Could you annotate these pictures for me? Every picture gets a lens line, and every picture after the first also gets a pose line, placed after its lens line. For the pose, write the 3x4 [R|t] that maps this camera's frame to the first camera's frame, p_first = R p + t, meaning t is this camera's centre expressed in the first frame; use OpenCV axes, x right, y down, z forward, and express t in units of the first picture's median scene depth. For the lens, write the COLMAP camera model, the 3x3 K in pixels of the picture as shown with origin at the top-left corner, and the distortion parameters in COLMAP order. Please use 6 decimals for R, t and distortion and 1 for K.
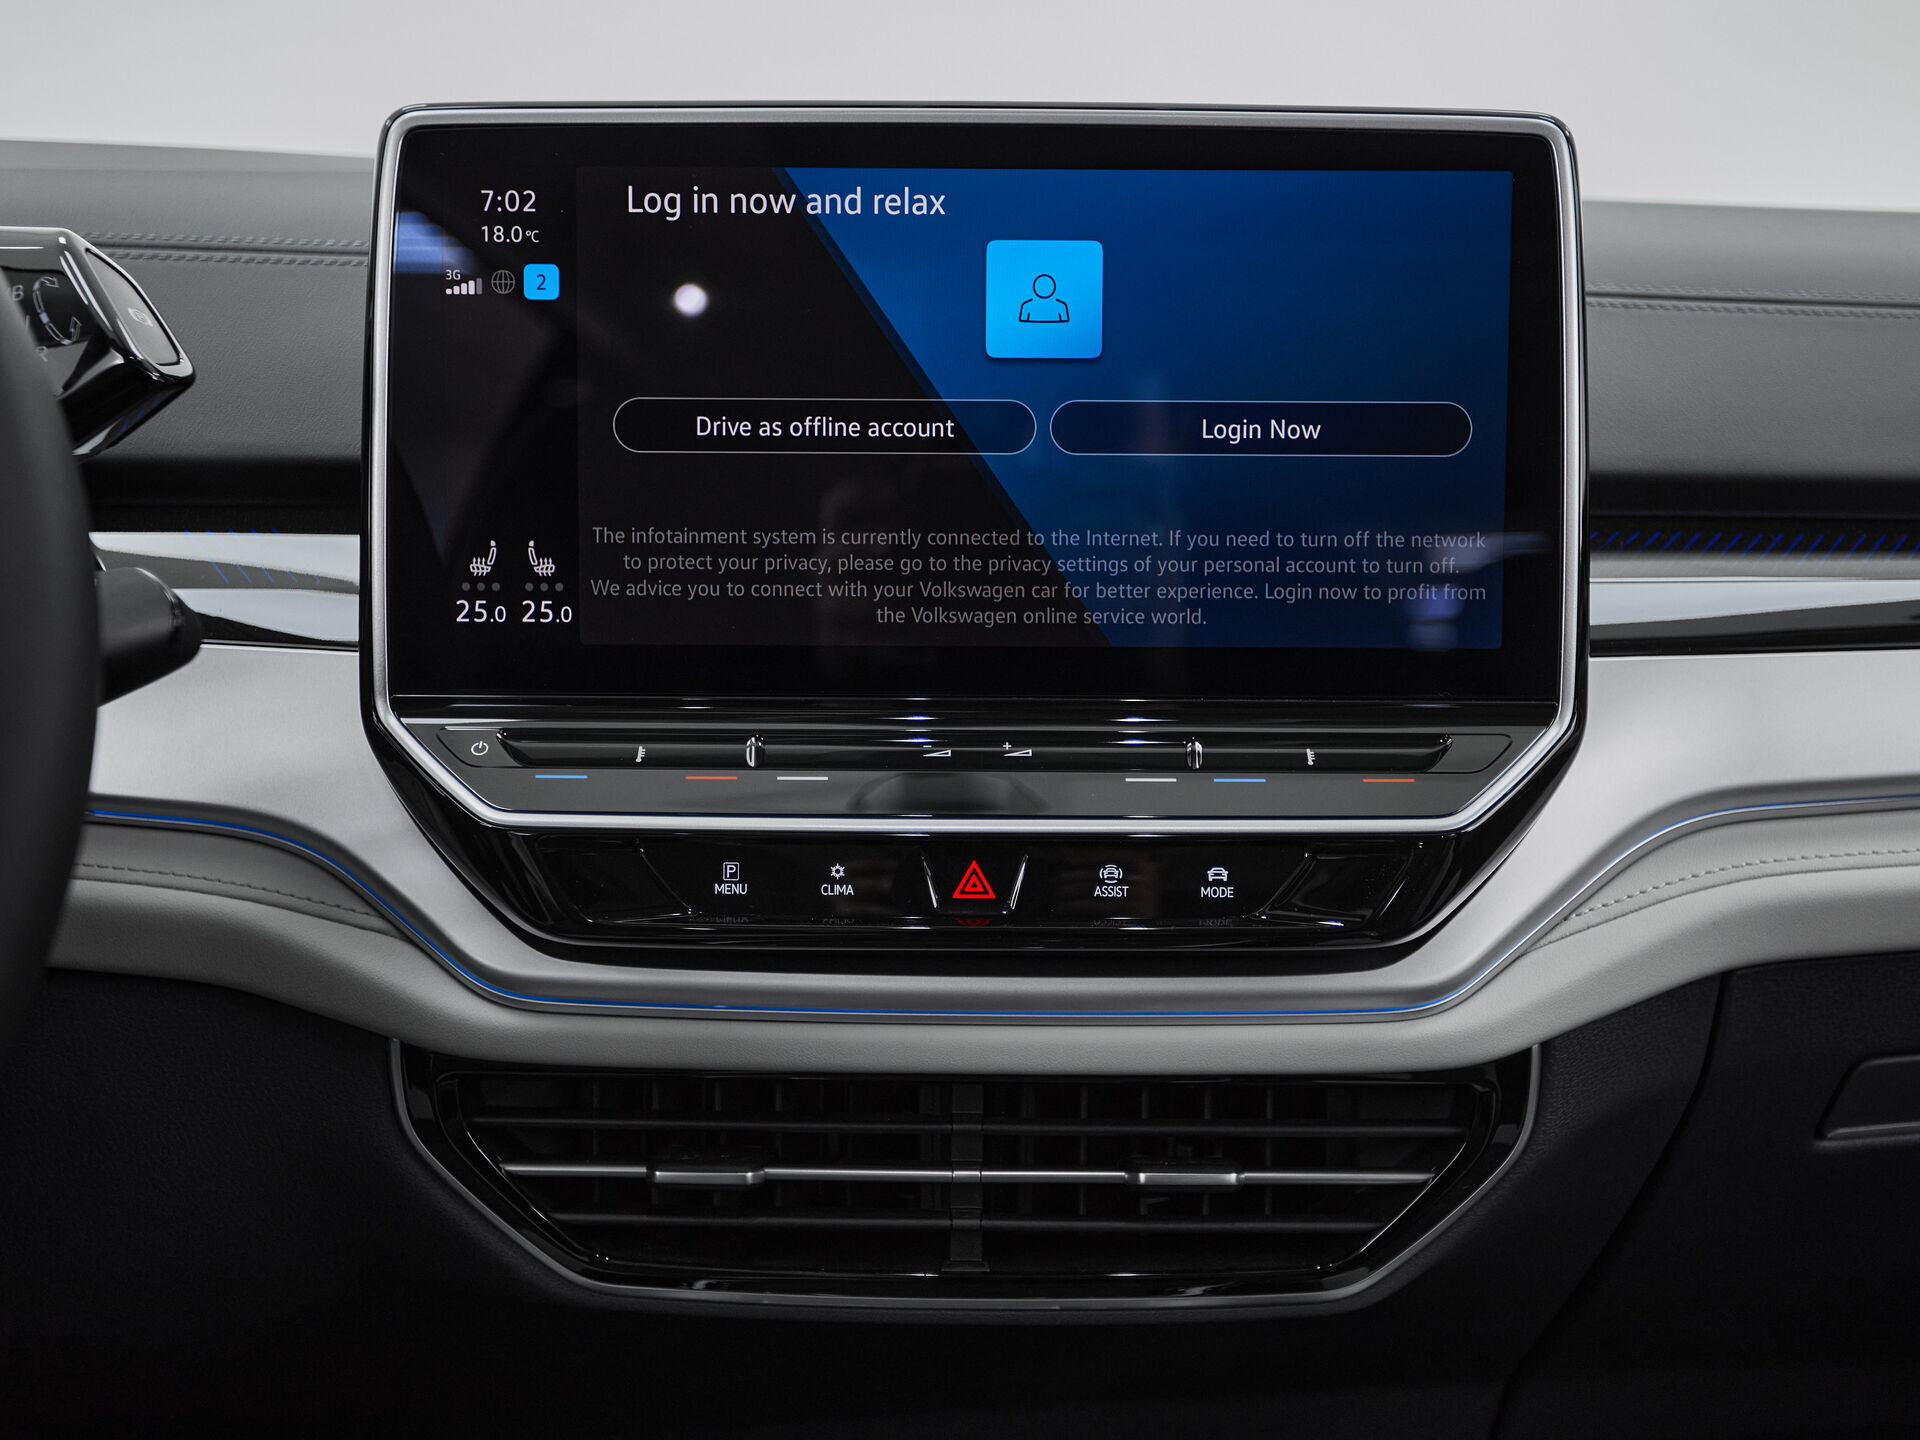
lens RADIAL K [[2329.7, 0, 923.3], [0, 2329.7, 701.8], [0, 0, 1]] dist [0.039122, 0.000000]
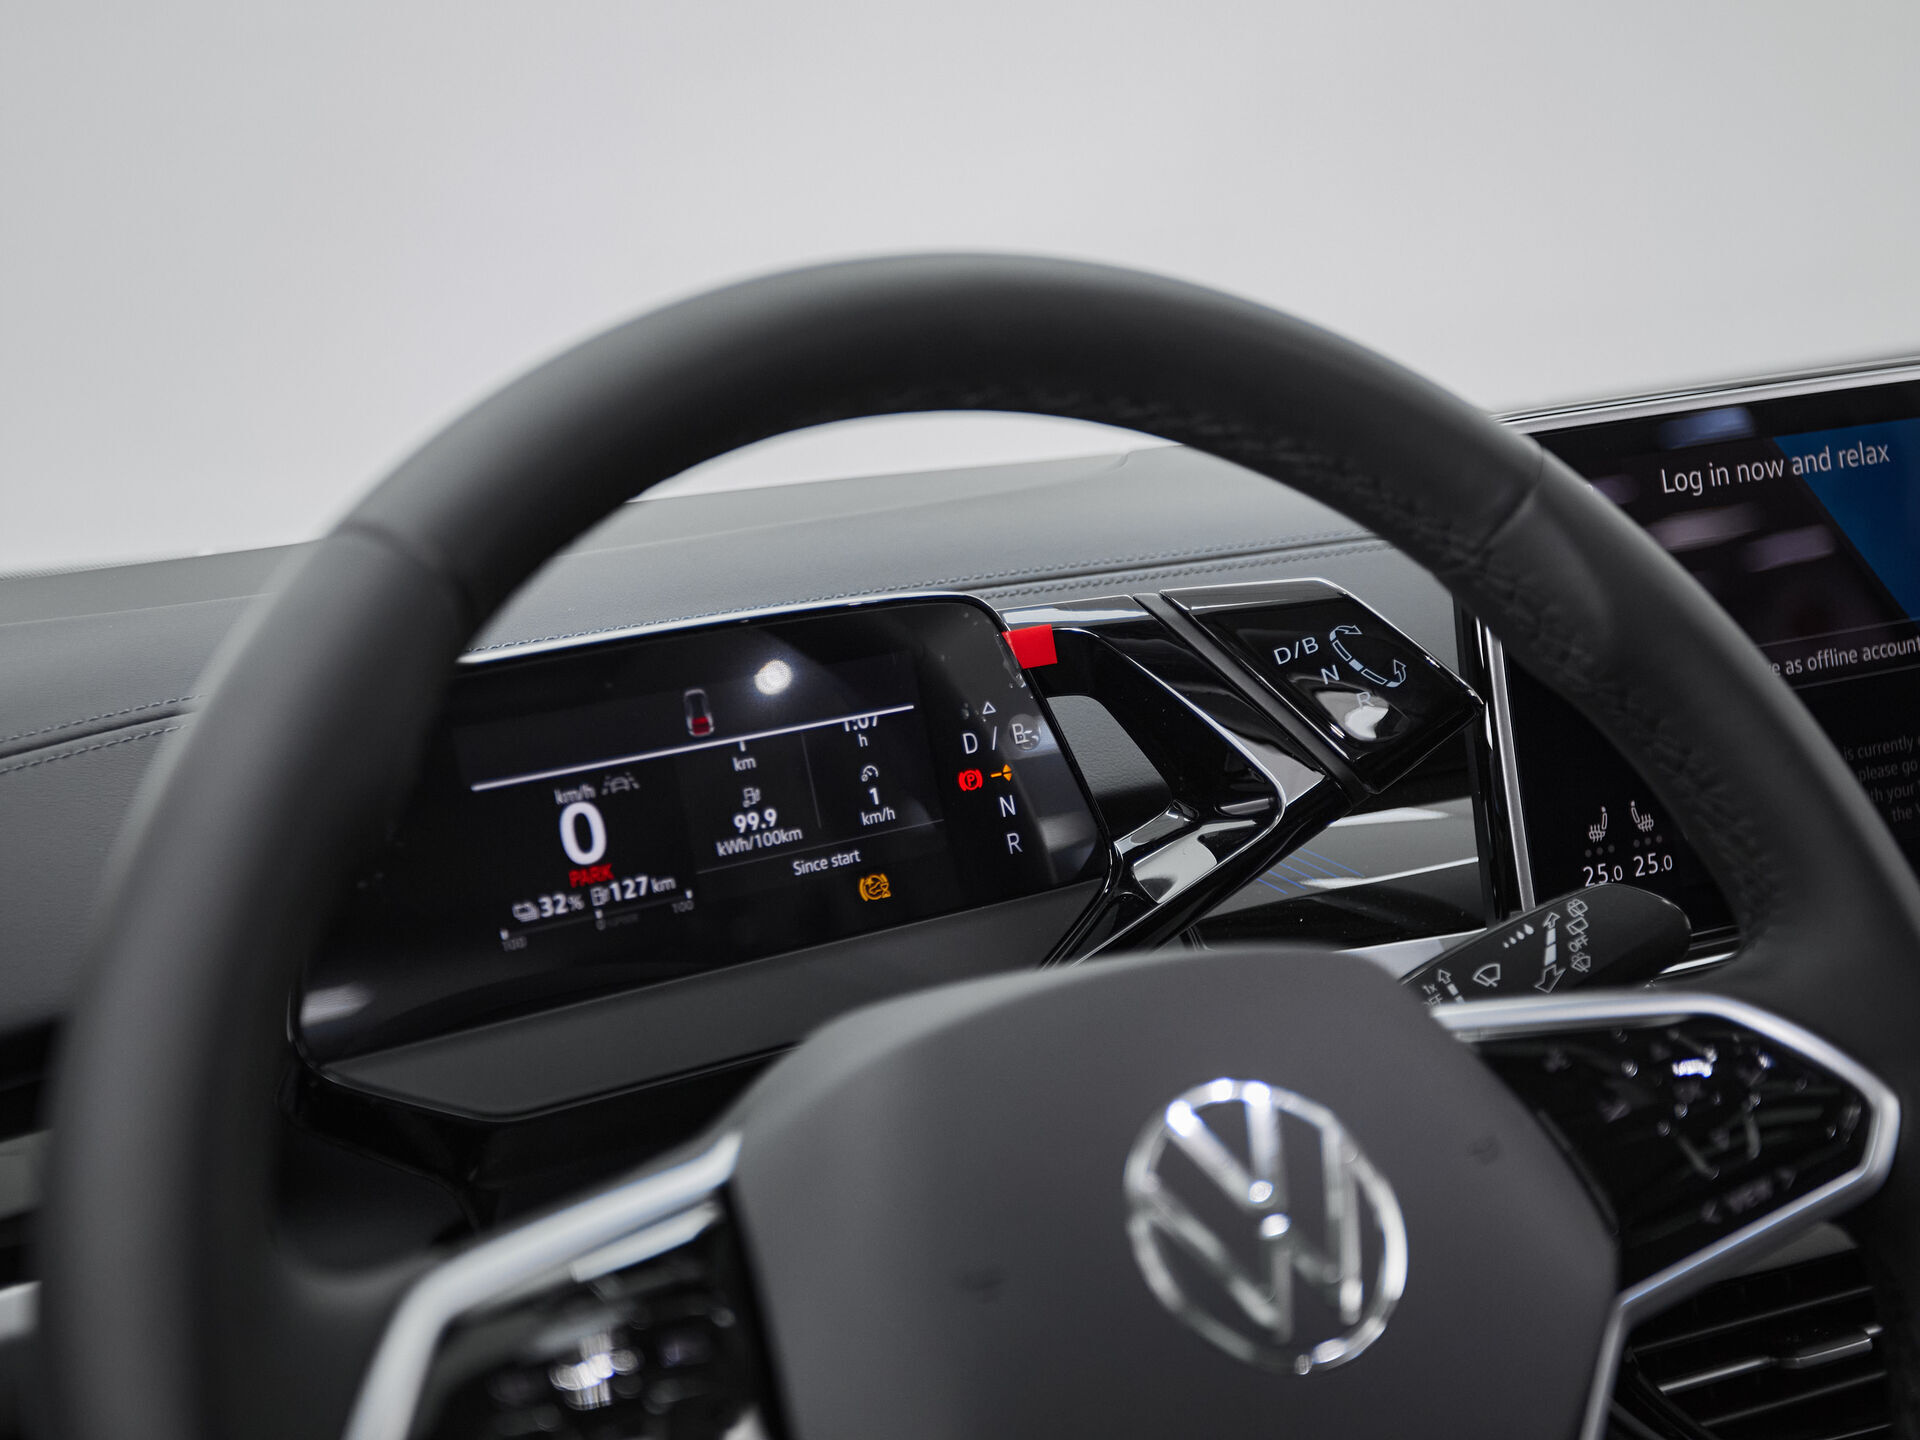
lens RADIAL K [[2329.7, 0, 940.3], [0, 2329.7, 726.6], [0, 0, 1]] dist [0.039122, 0.000000]
pose [[0.919926, -0.155535, 0.359924, -0.847185], [0.179657, 0.983130, -0.034341, -0.123359], [-0.348511, 0.096254, 0.932349, 0.098091]]
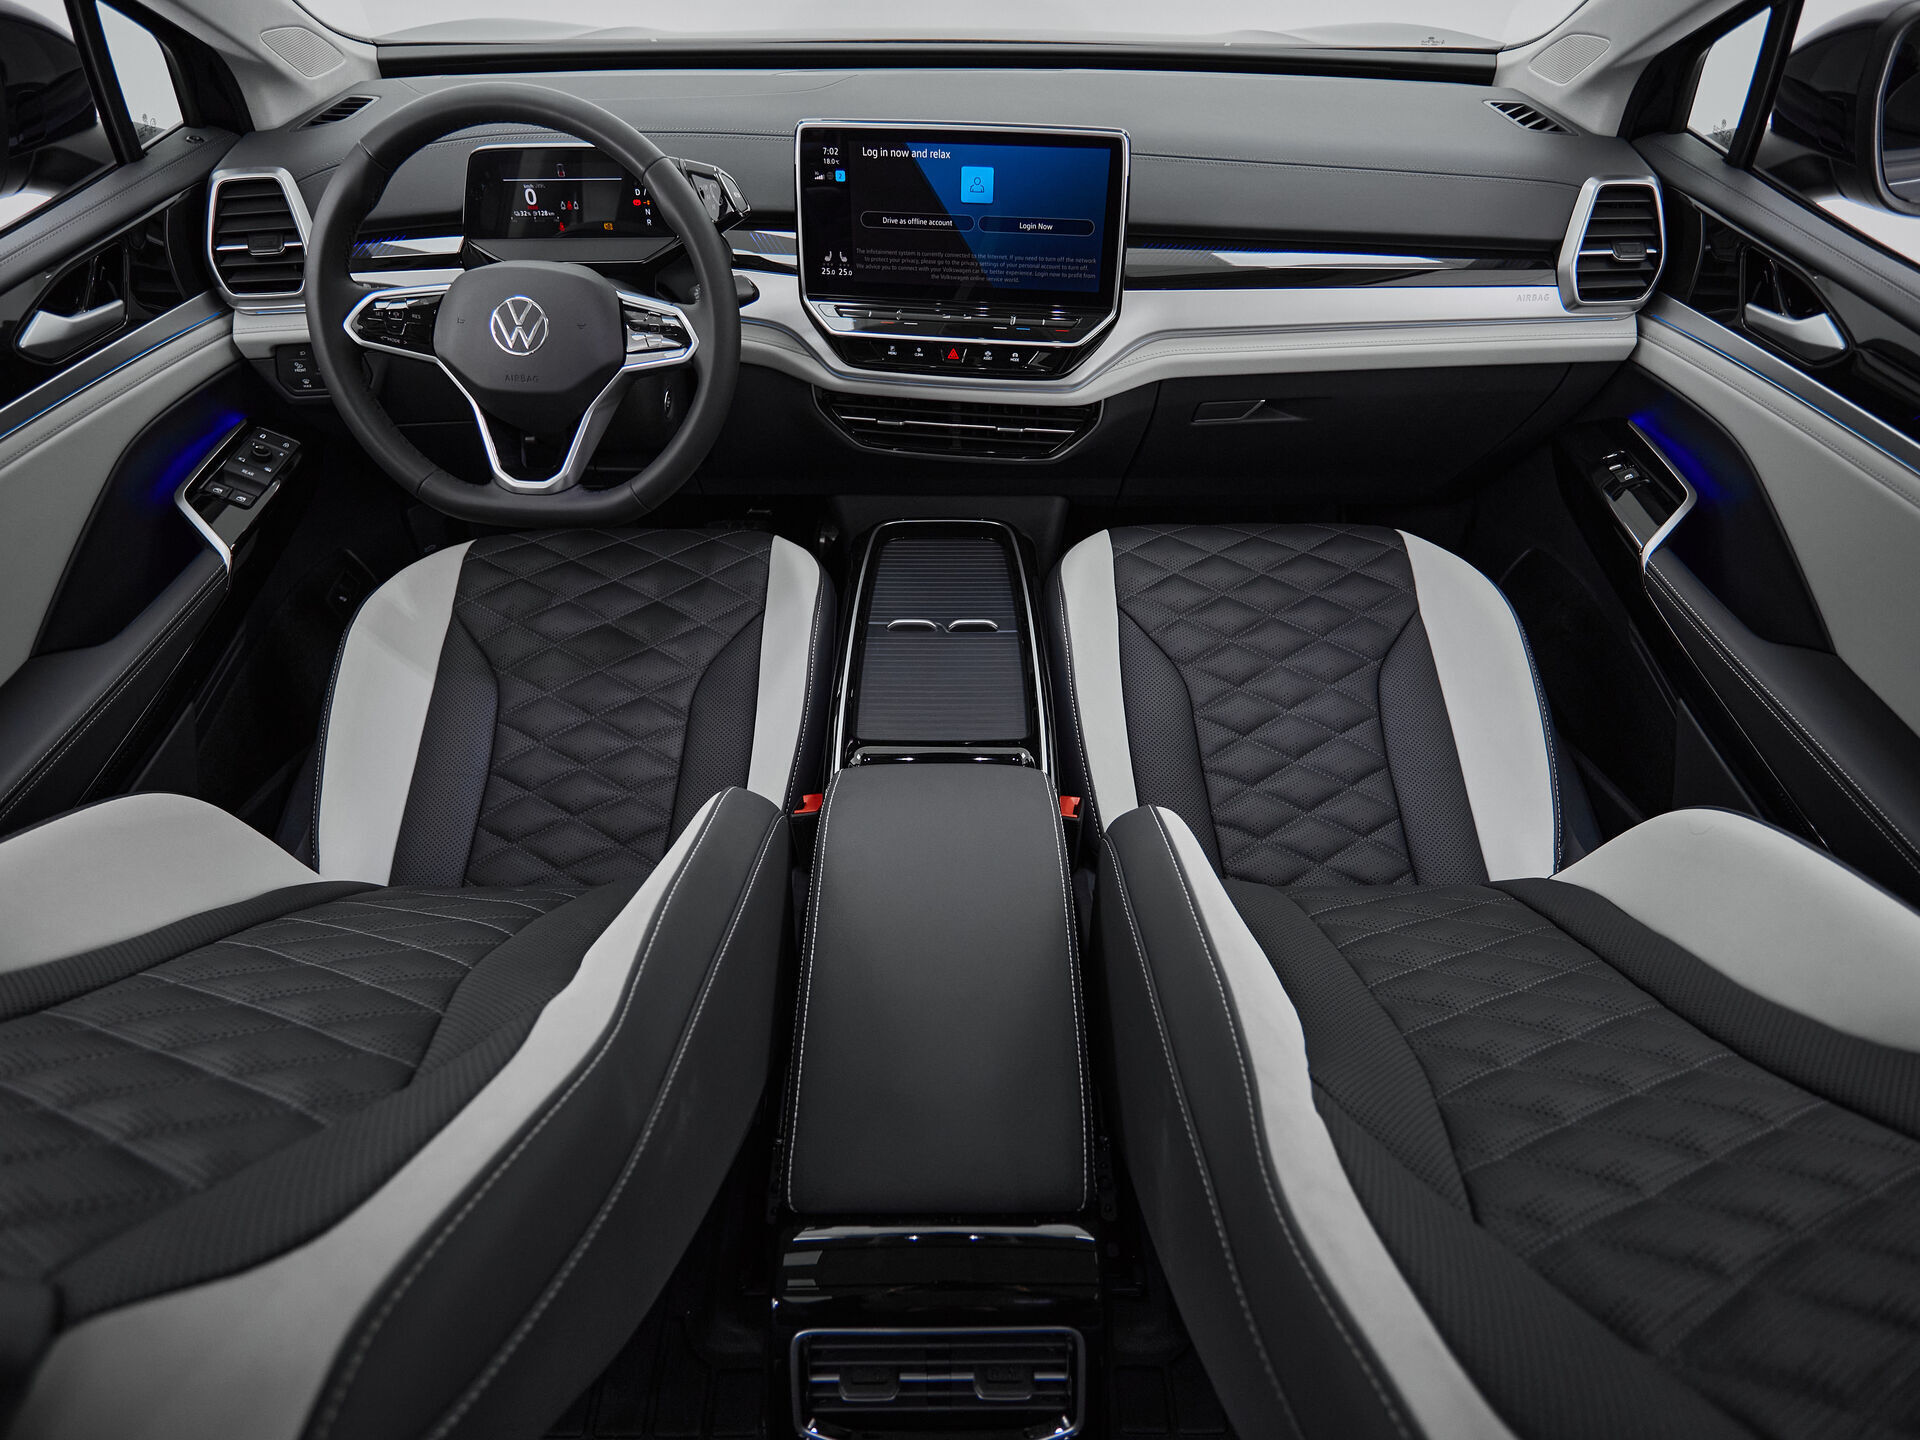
lens RADIAL K [[1044.1, 0, 956.7], [0, 1044.1, 719.4], [0, 0, 1]] dist [-0.005009, -0.000585]
pose [[0.991299, 0.082612, -0.102479, 0.251544], [-0.018606, 0.858657, 0.512212, -0.286010], [0.130309, -0.505849, 0.852723, -0.788231]]
